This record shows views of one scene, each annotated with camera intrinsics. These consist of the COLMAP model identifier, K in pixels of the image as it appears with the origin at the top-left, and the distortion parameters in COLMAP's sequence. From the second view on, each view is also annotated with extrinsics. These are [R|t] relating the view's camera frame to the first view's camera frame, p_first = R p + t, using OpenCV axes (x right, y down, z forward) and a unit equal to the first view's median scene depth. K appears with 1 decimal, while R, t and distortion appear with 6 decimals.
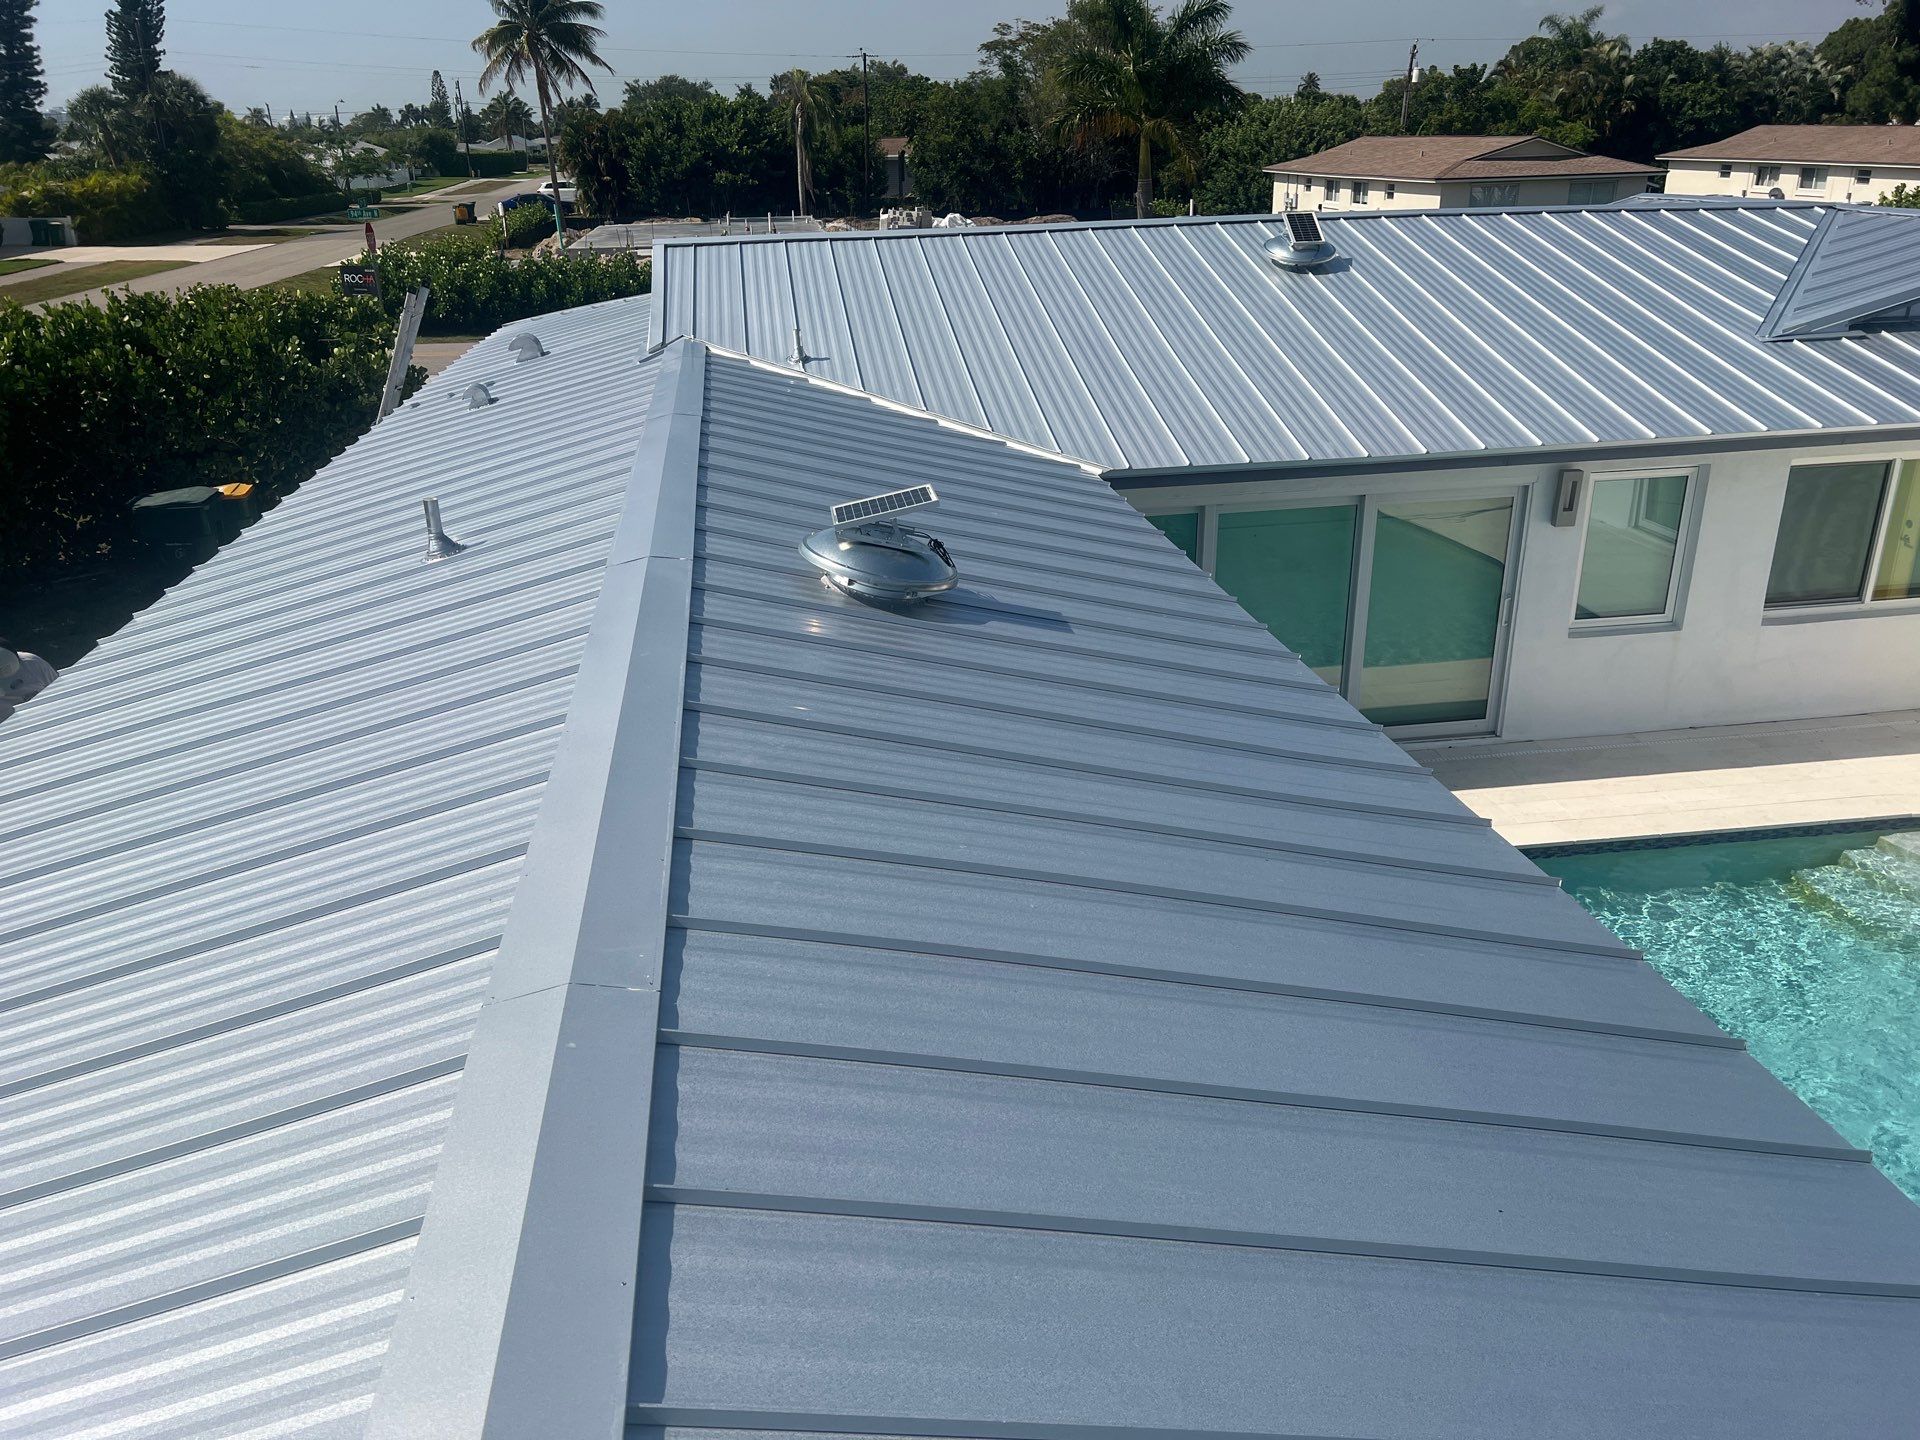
lens RADIAL K [[1427.8, 0, 957.1], [0, 1427.8, 728.9], [0, 0, 1]] dist [0.048843, -0.058211]
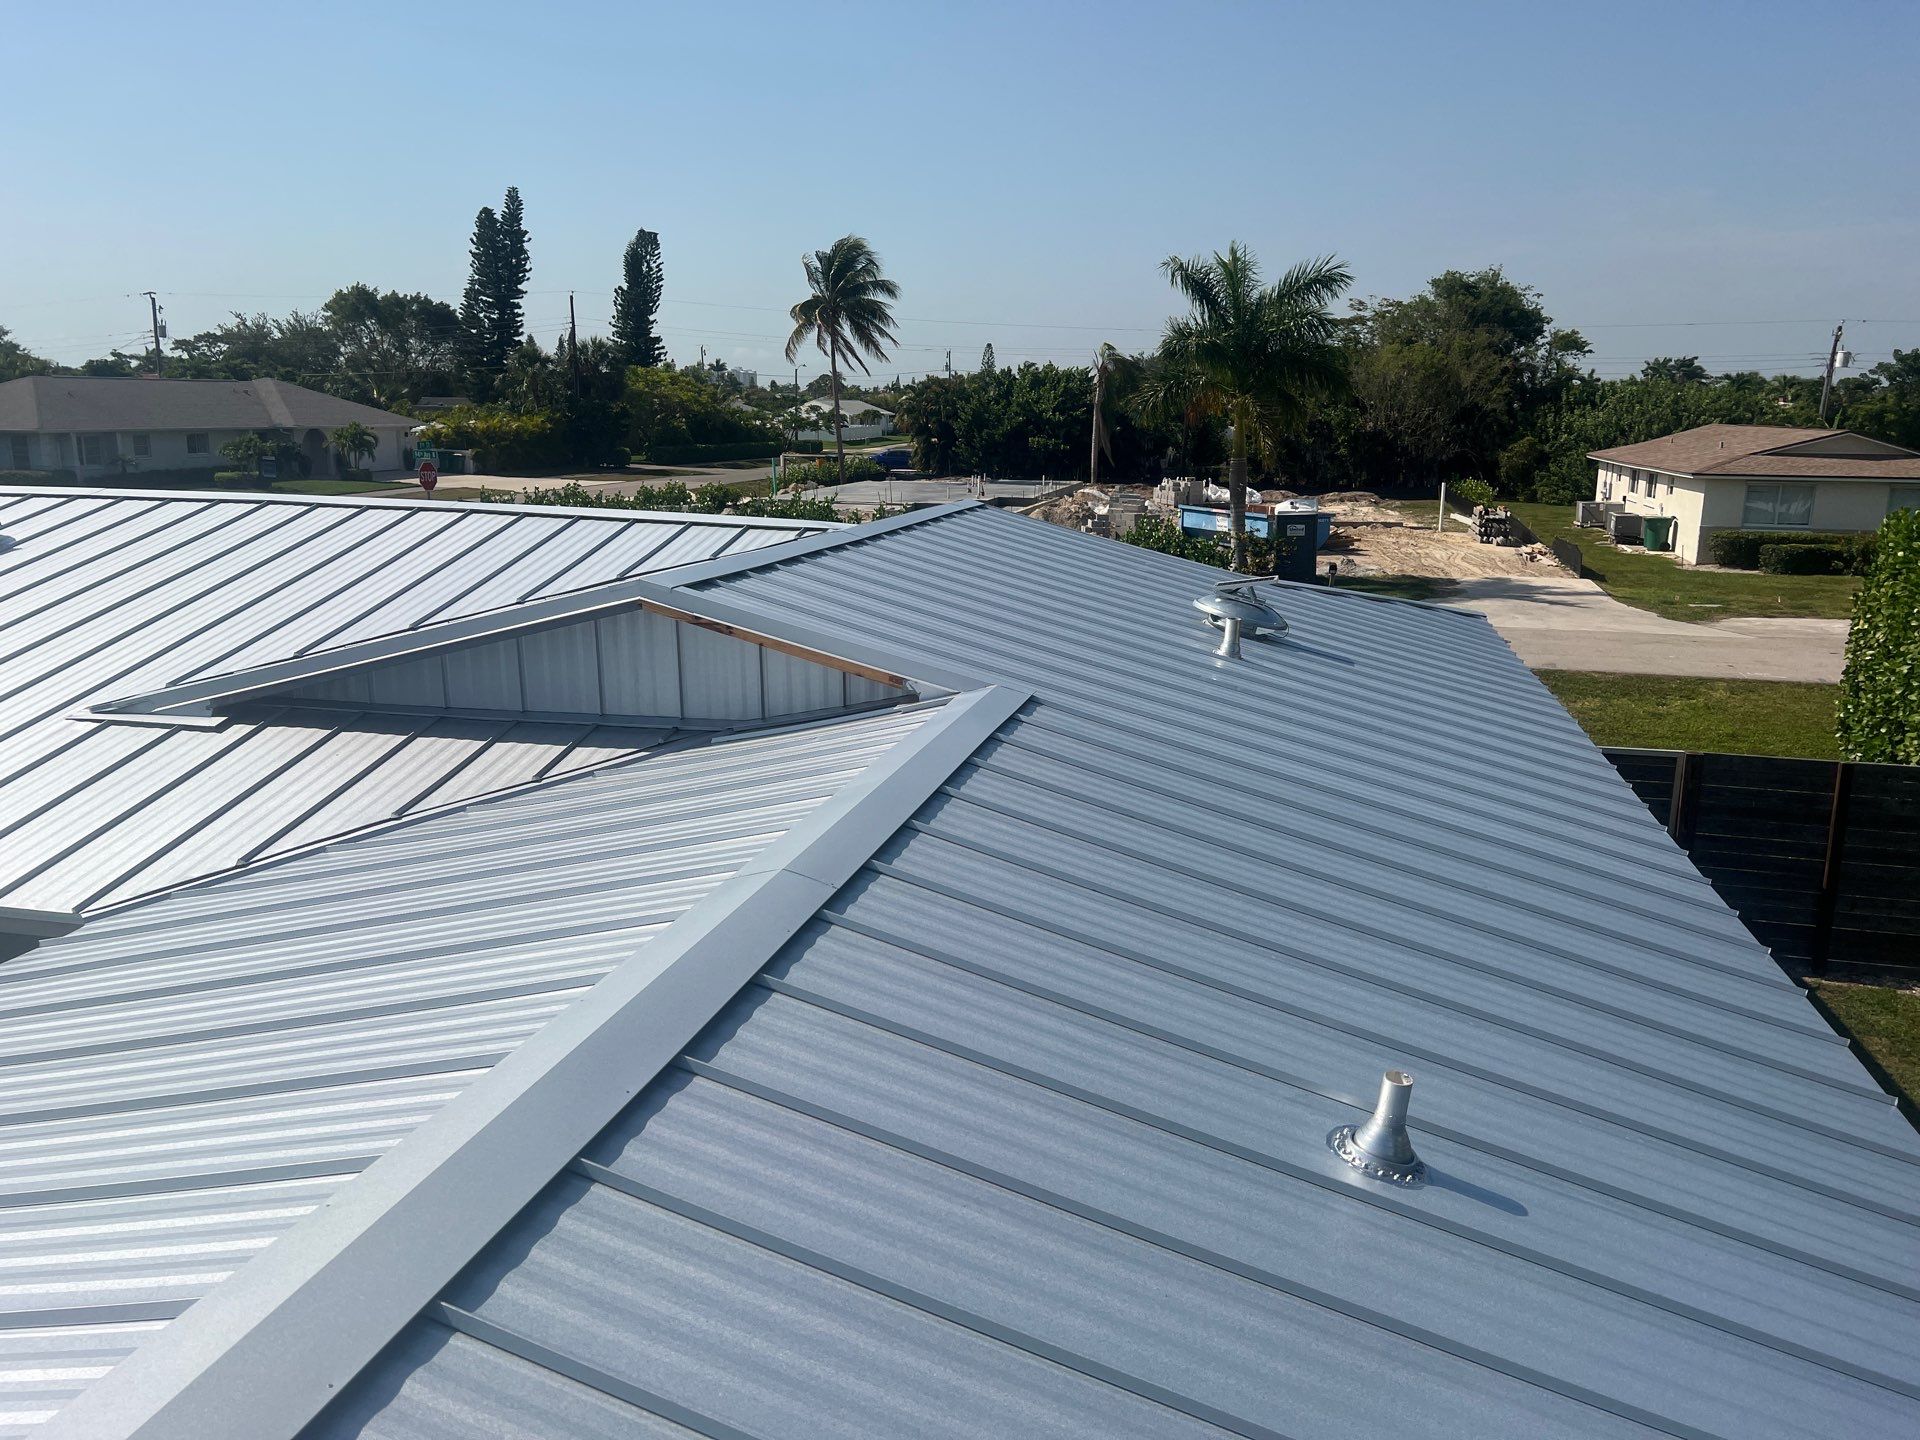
lens RADIAL K [[1427.8, 0, 955.4], [0, 1427.8, 713.9], [0, 0, 1]] dist [0.048843, -0.058211]
pose [[0.923881, 0.110291, -0.366442, 0.195949], [-0.173452, 0.974245, -0.144084, -0.040350], [0.341114, 0.196676, 0.919217, 0.088449]]
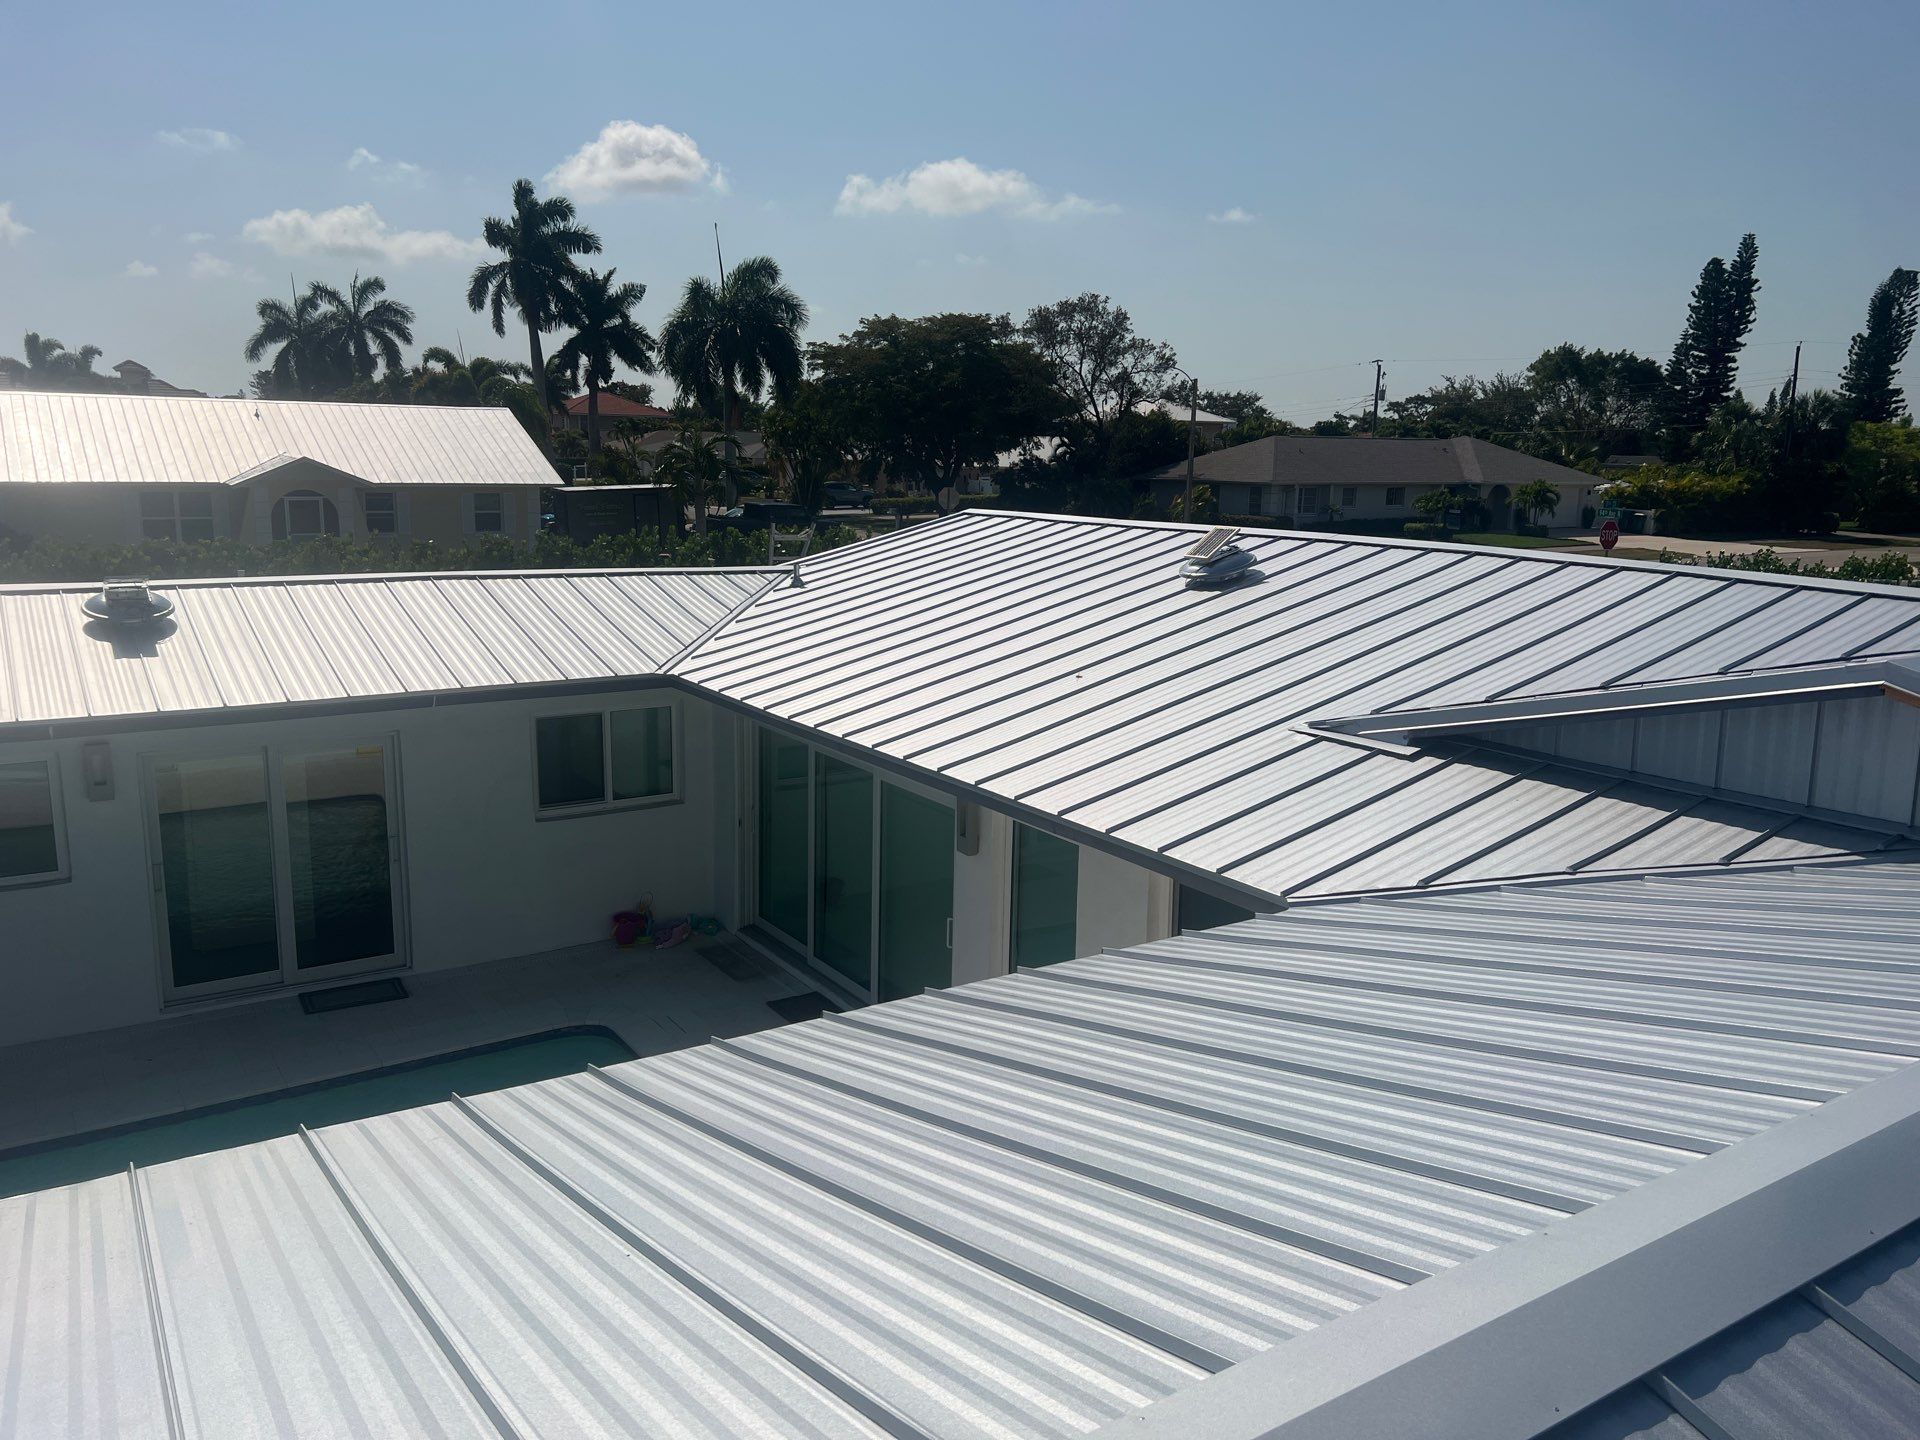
lens RADIAL K [[1427.8, 0, 1002.3], [0, 1427.8, 736.4], [0, 0, 1]] dist [0.048843, -0.058211]
pose [[0.430900, 0.210945, -0.877398, 0.193442], [-0.374440, 0.926437, 0.038844, -0.038924], [0.821048, 0.311795, 0.478188, 0.085156]]
